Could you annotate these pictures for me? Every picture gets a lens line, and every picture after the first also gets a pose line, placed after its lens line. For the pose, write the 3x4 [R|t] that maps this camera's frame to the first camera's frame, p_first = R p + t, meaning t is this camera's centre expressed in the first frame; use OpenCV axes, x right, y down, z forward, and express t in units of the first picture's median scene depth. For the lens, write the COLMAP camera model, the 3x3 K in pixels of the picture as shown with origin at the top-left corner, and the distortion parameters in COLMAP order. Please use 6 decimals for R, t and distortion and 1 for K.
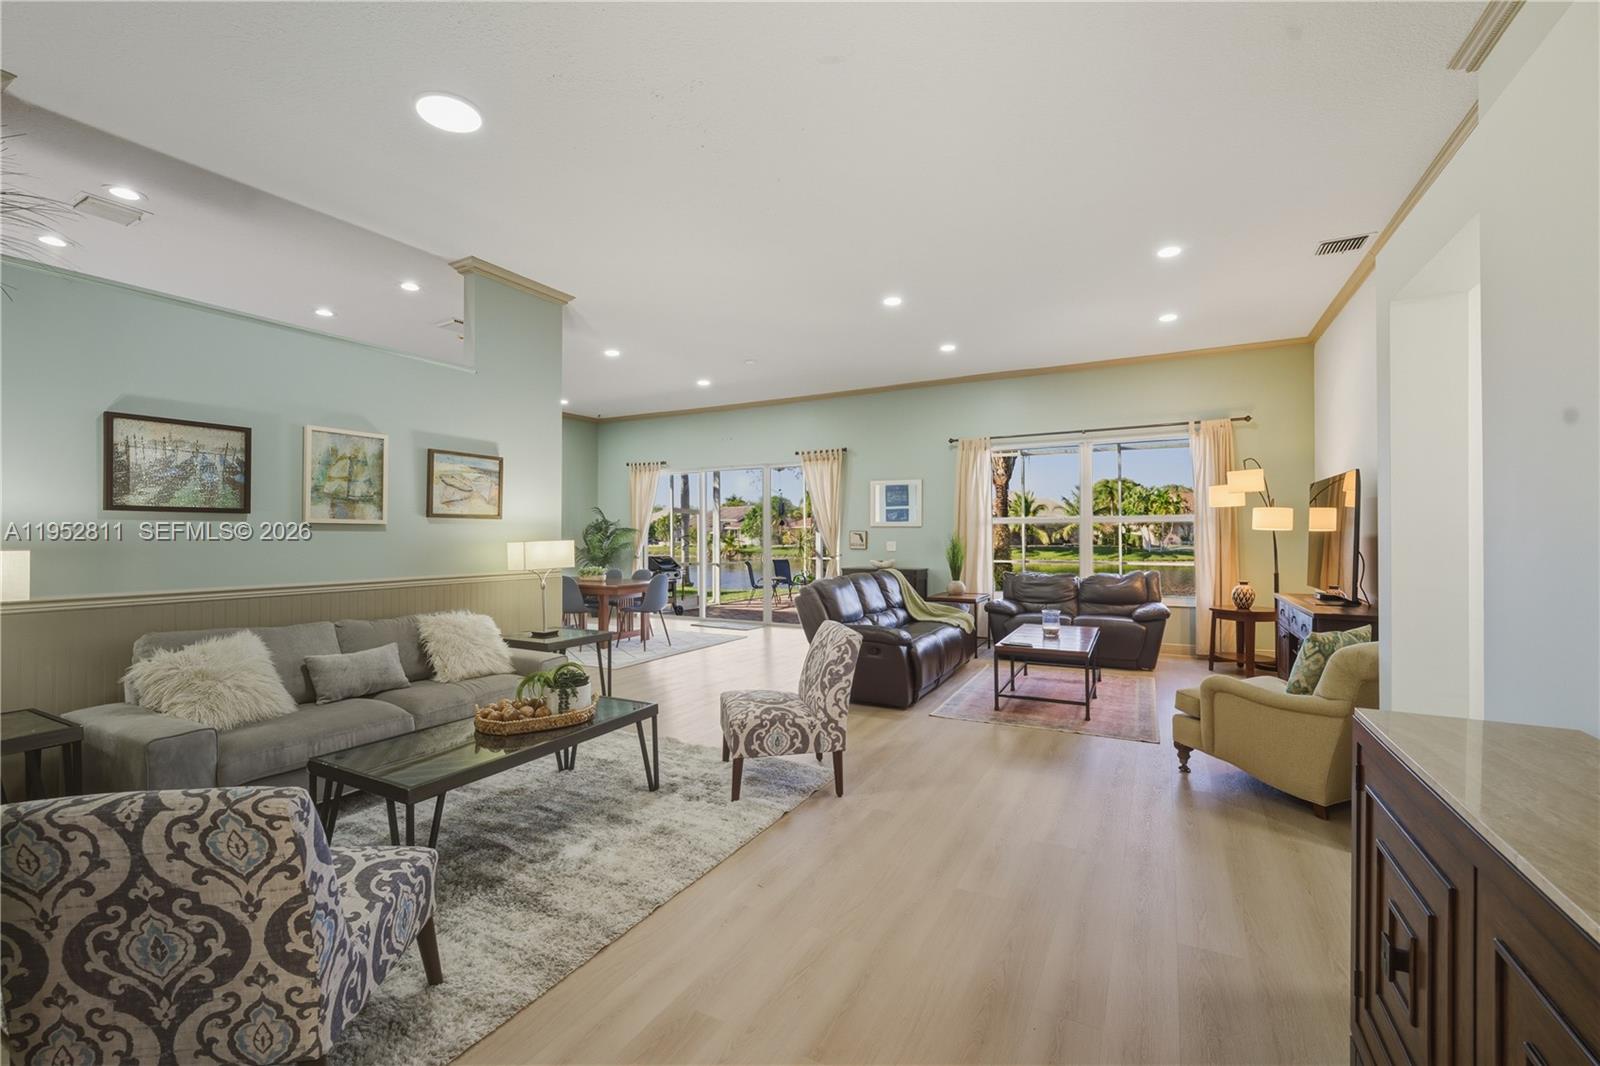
lens RADIAL K [[672.0, 0, 800.0], [0, 672.0, 533.0], [0, 0, 1]] dist [-0.001563, 0.000387]
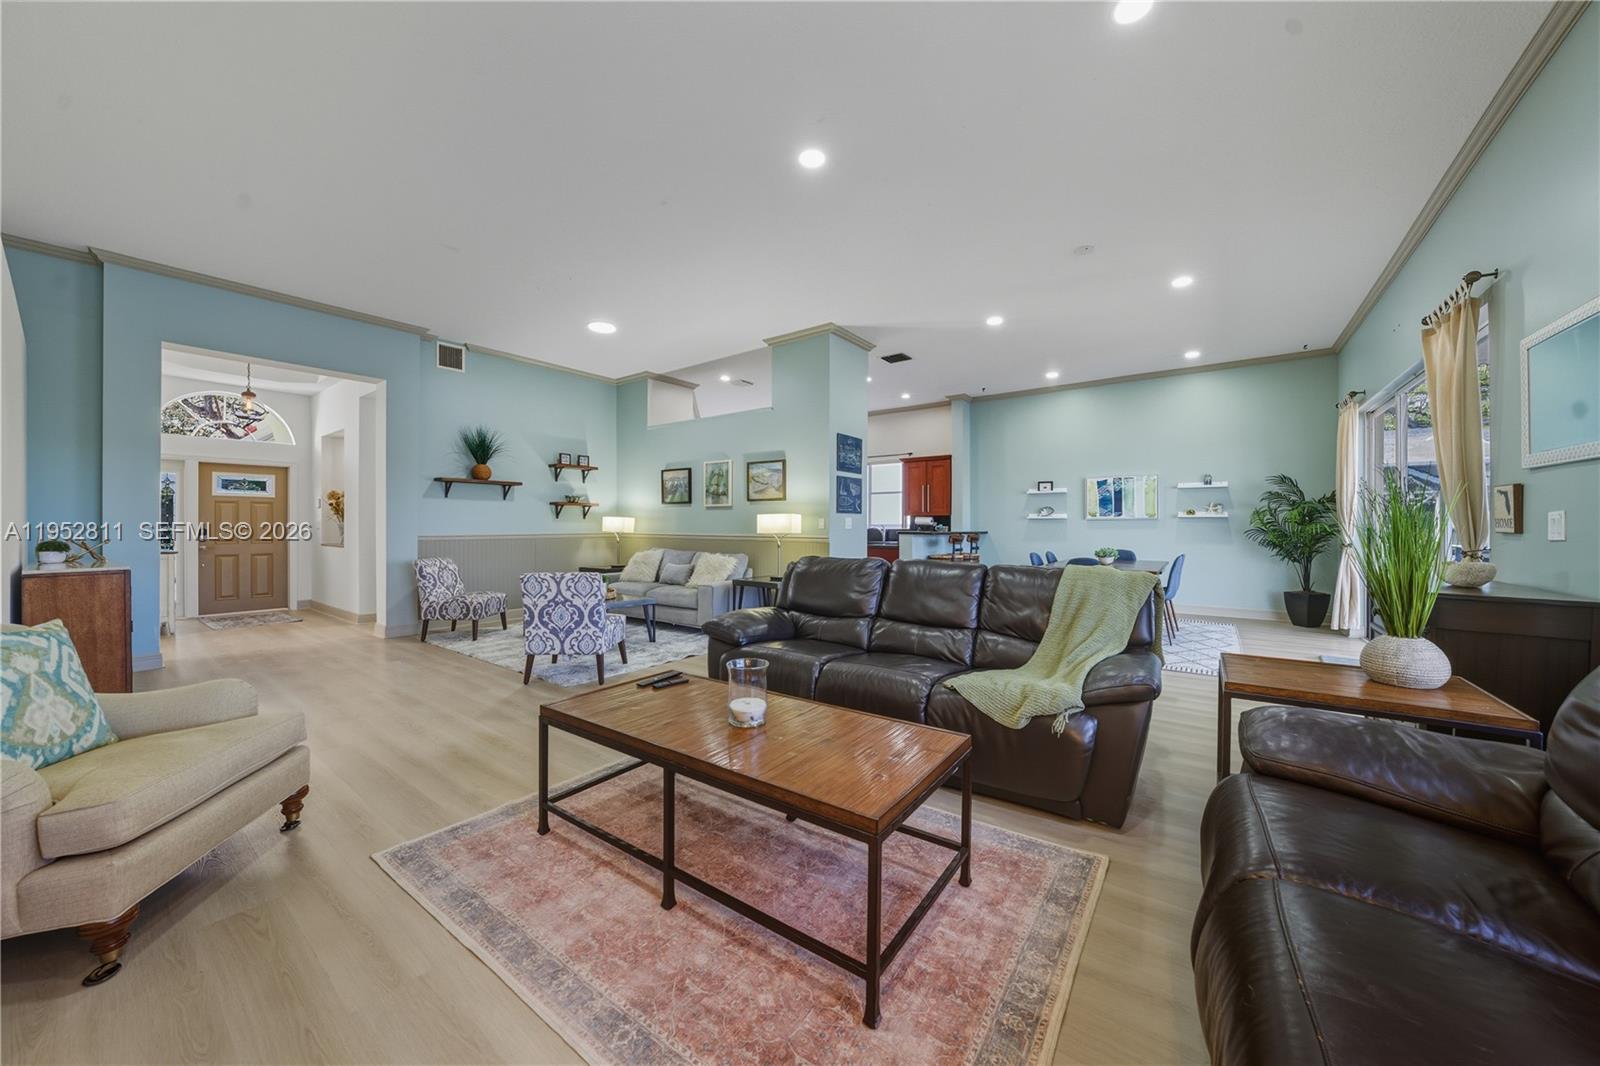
lens RADIAL K [[563.1, 0, 800.0], [0, 563.1, 533.0], [0, 0, 1]] dist [-0.000050, 0.000001]
pose [[-0.128878, 0.014490, -0.991555, 1.180397], [0.000937, 0.999895, 0.014490, 0.050652], [0.991660, 0.000938, -0.128878, 1.712419]]
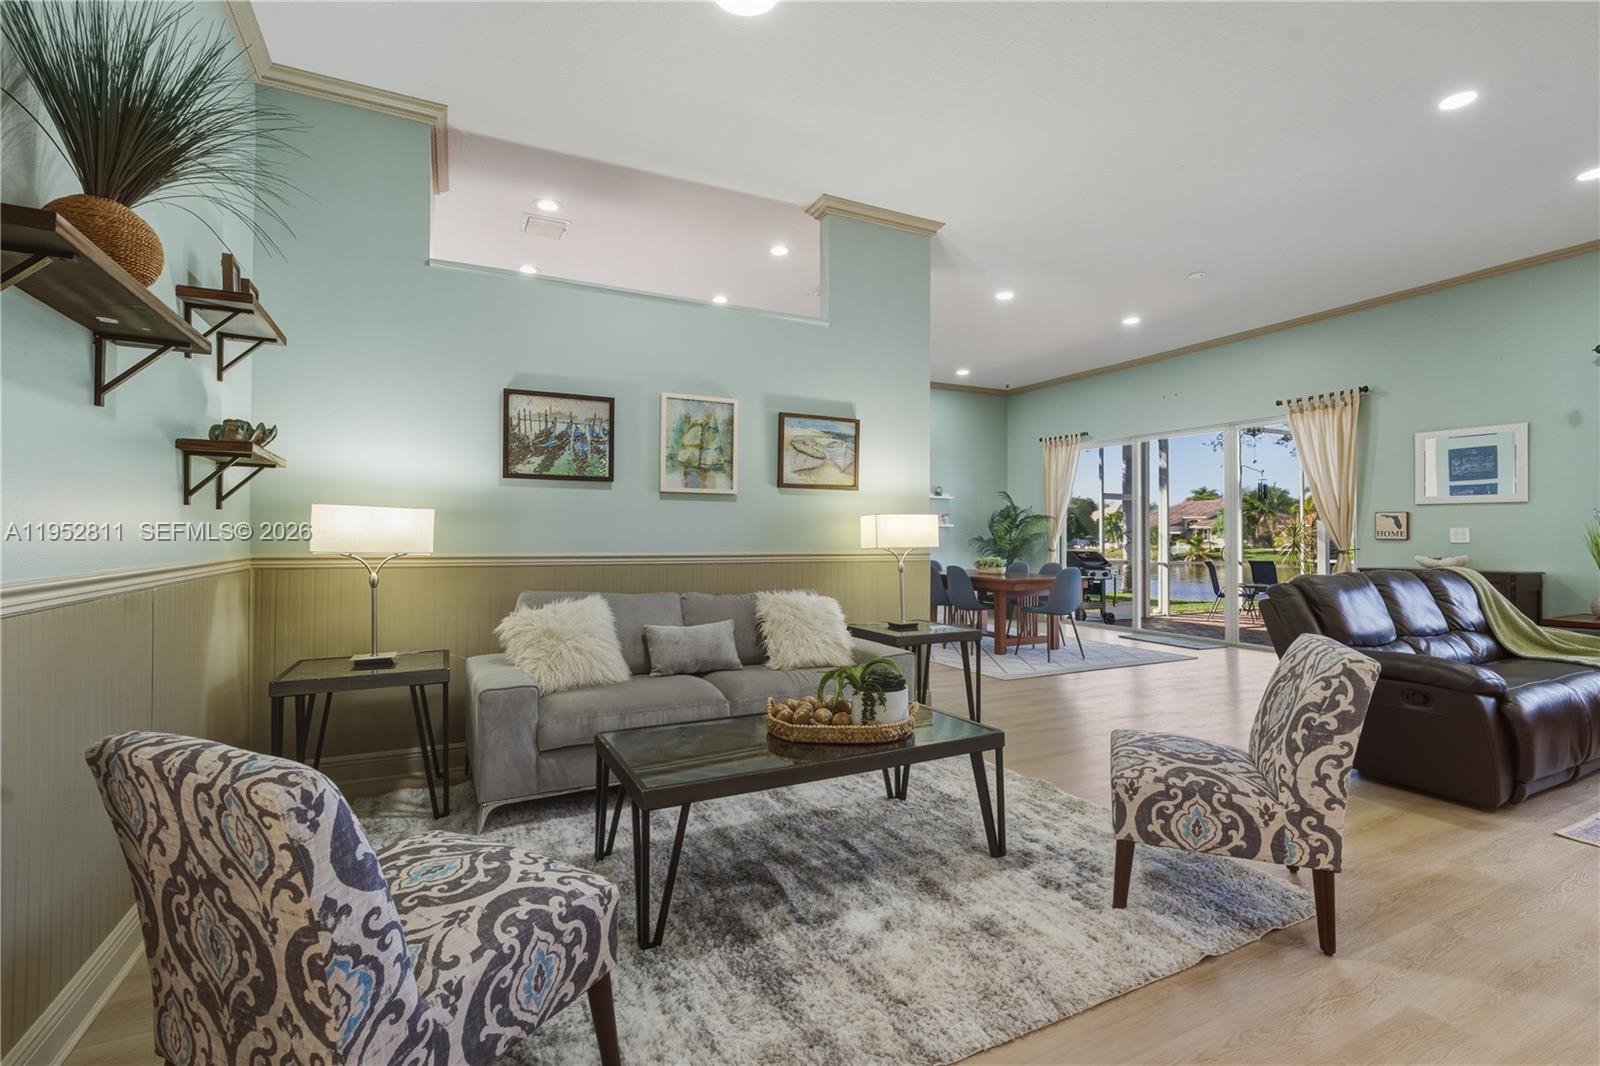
lens RADIAL K [[722.2, 0, 804.0], [0, 722.2, 527.0], [0, 0, 1]] dist [-0.002884, 0.000230]
pose [[0.821646, -0.004178, -0.569983, 0.044333], [-0.002196, 0.999943, -0.010495, 0.052256], [0.569994, 0.009875, 0.821590, 0.274051]]
